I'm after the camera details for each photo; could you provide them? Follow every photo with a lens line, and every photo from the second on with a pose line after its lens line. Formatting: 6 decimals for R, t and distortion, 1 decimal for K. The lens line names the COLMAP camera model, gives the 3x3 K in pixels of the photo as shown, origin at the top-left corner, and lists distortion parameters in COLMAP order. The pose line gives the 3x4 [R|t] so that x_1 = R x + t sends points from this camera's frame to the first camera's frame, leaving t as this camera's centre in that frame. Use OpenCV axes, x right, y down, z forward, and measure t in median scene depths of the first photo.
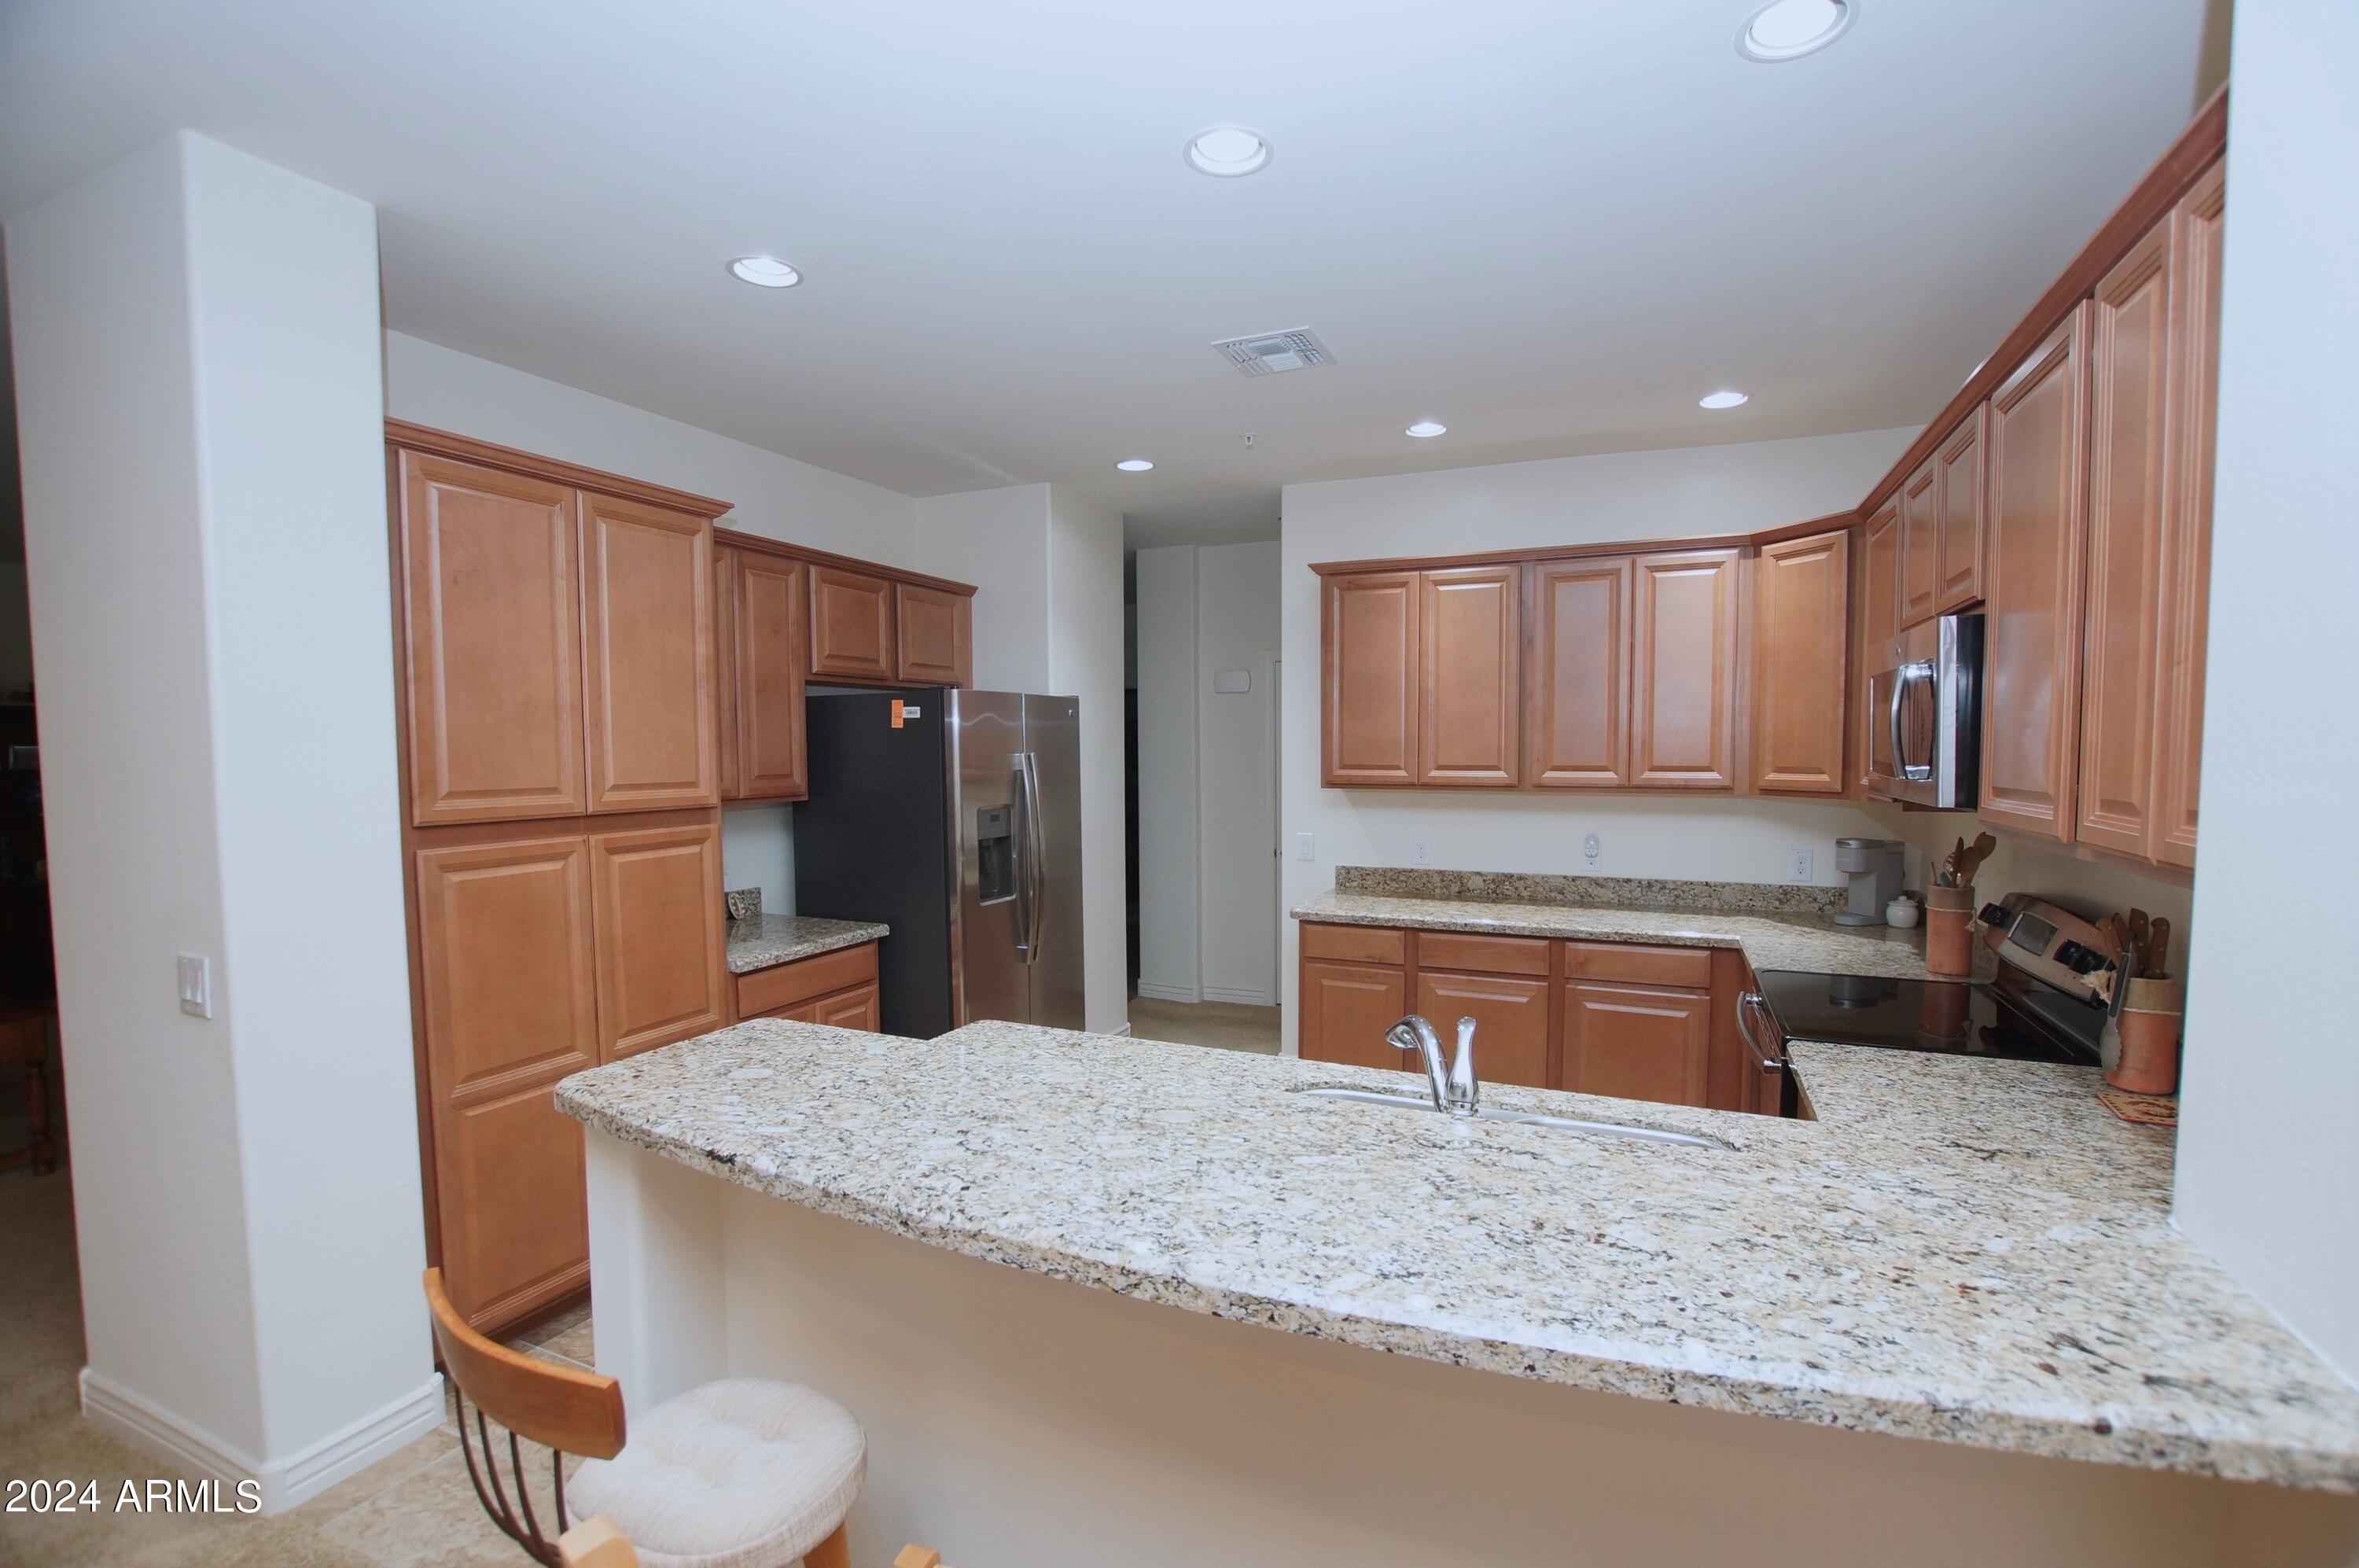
lens RADIAL K [[1034.5, 0, 1190.5], [0, 1034.5, 813.4], [0, 0, 1]] dist [-0.028608, 0.001312]
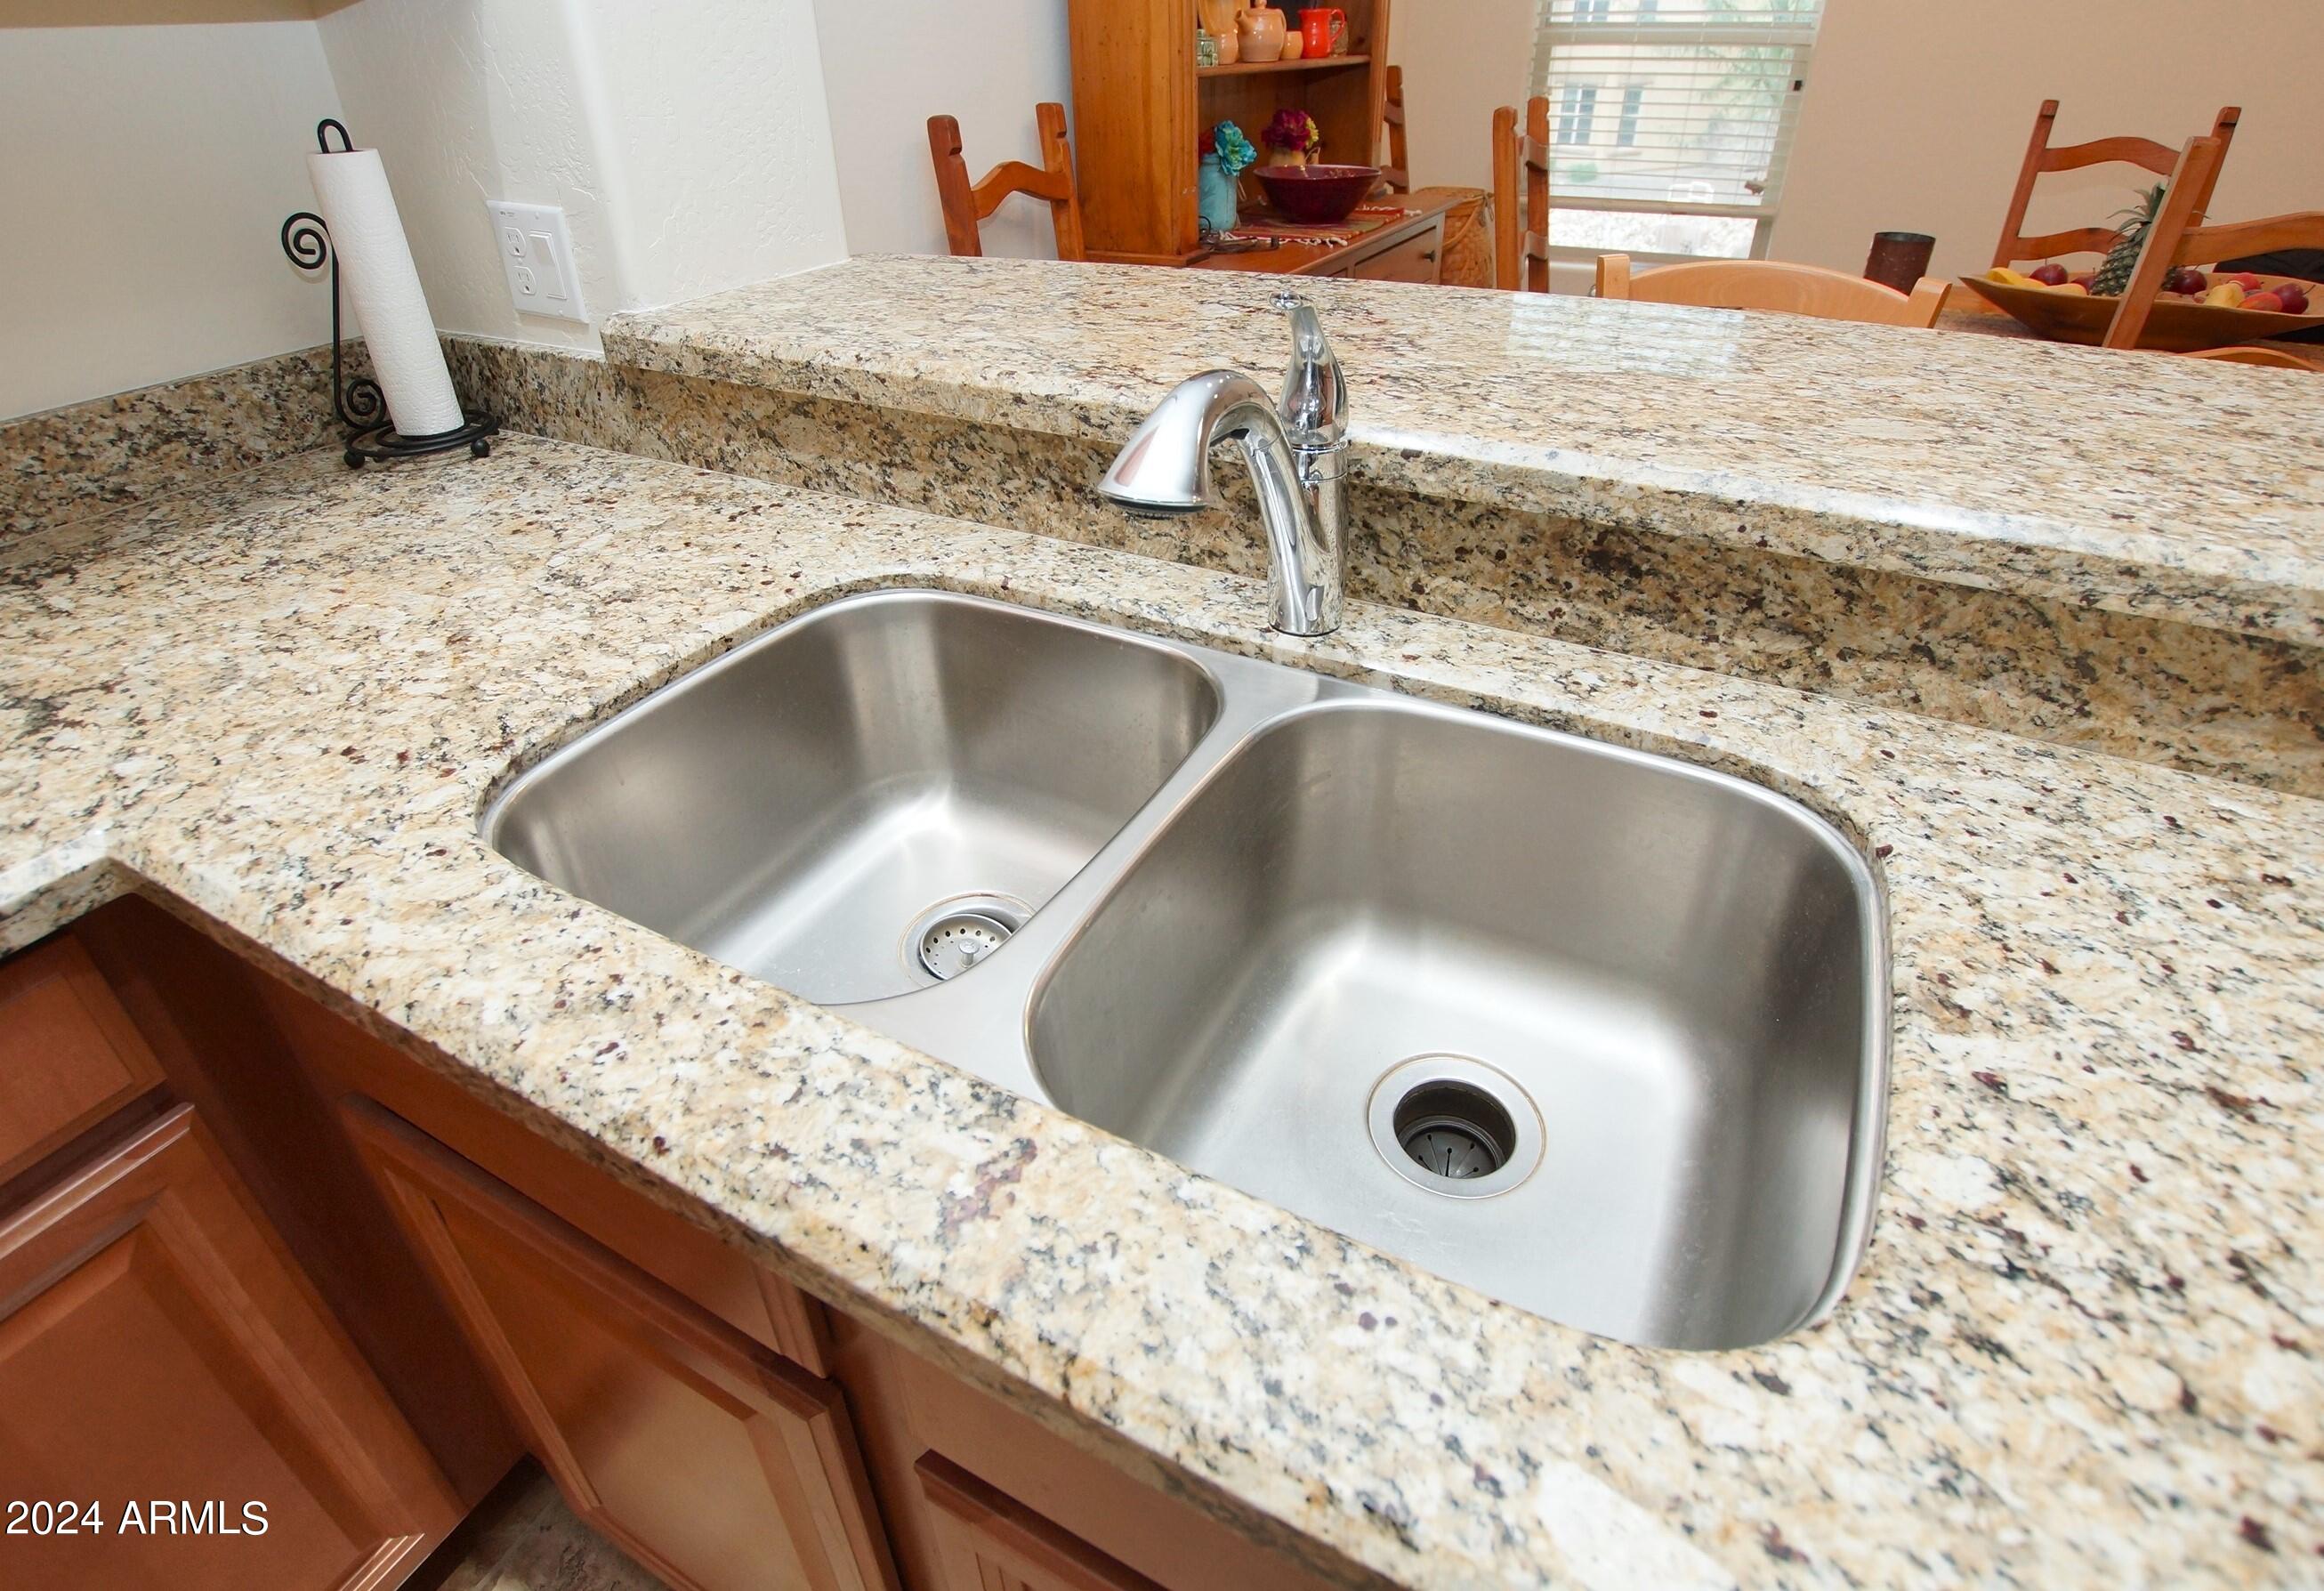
lens RADIAL K [[1179.2, 0, 1162.7], [0, 1179.2, 738.3], [0, 0, 1]] dist [-0.028649, 0.000754]
pose [[-0.996969, -0.021062, 0.074892, 0.115619], [0.026346, 0.814371, 0.579747, 0.029699], [-0.073201, 0.579963, -0.811348, 0.618296]]
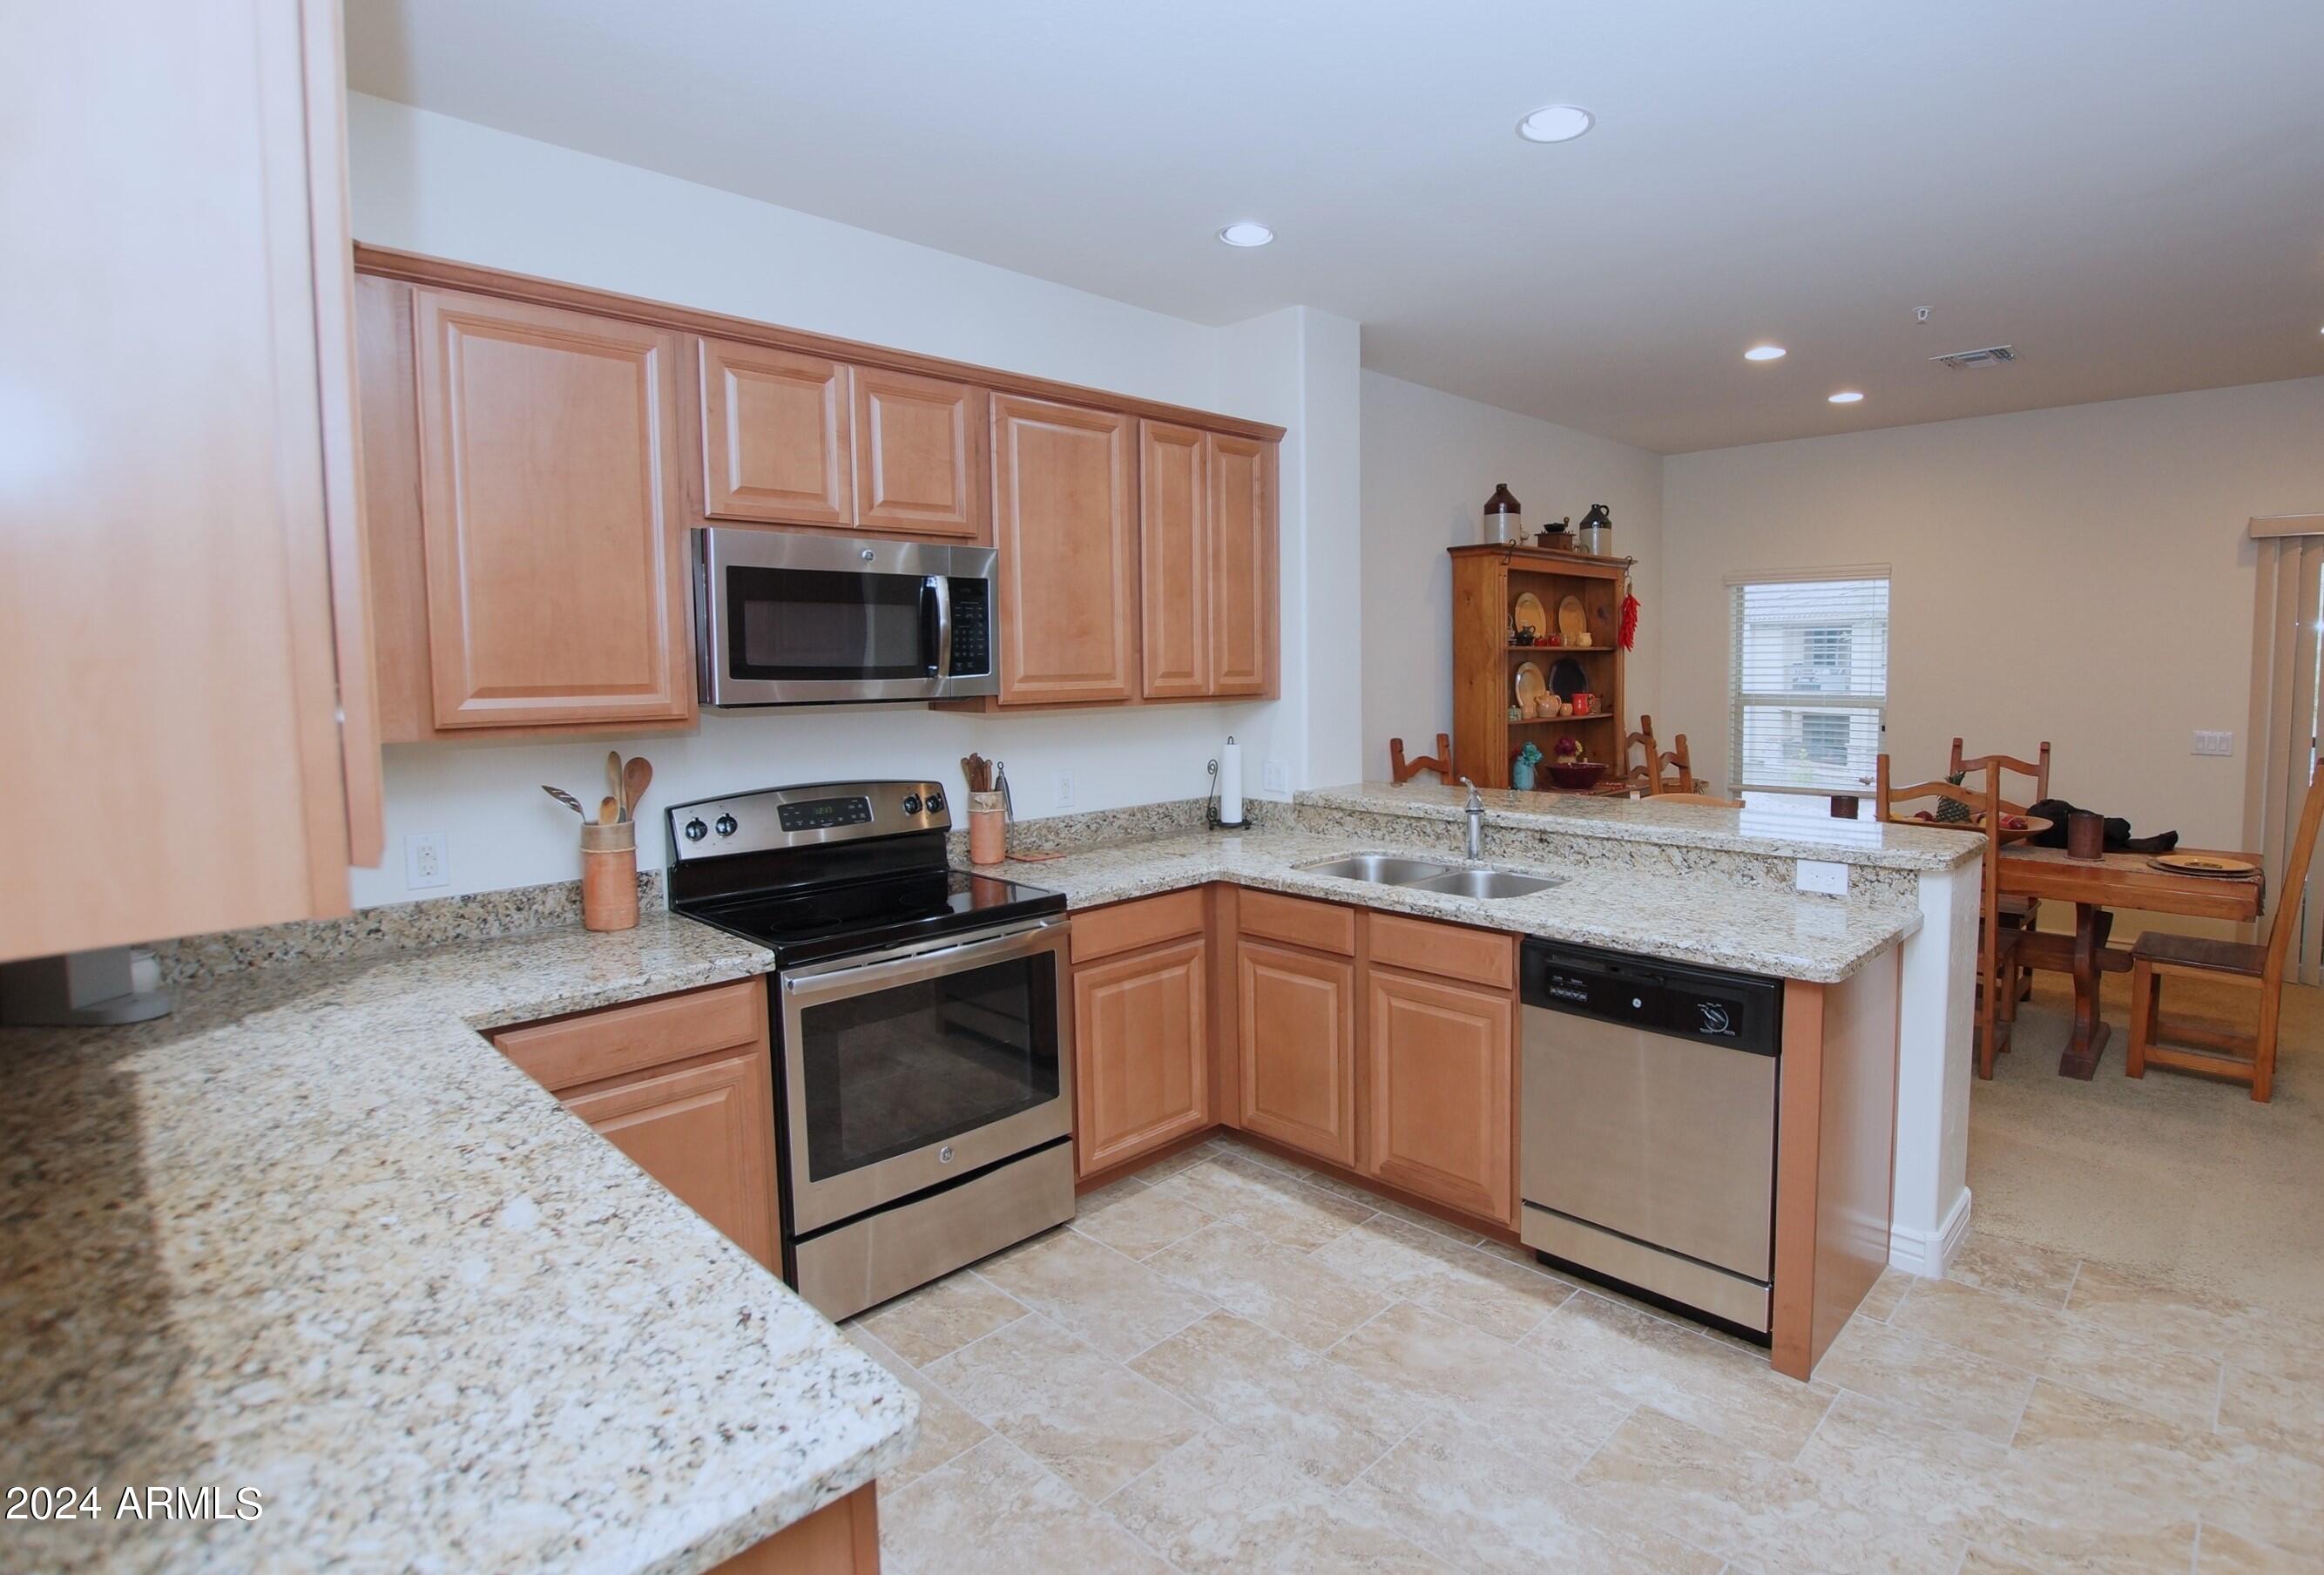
lens RADIAL K [[1148.9, 0, 1296.1], [0, 1148.9, 745.4], [0, 0, 1]] dist [-0.029697, 0.000576]
pose [[-0.947725, -0.010376, 0.318918, -0.054668], [0.035544, 0.989818, 0.137830, -0.076195], [-0.317101, 0.141961, -0.937707, 1.323924]]
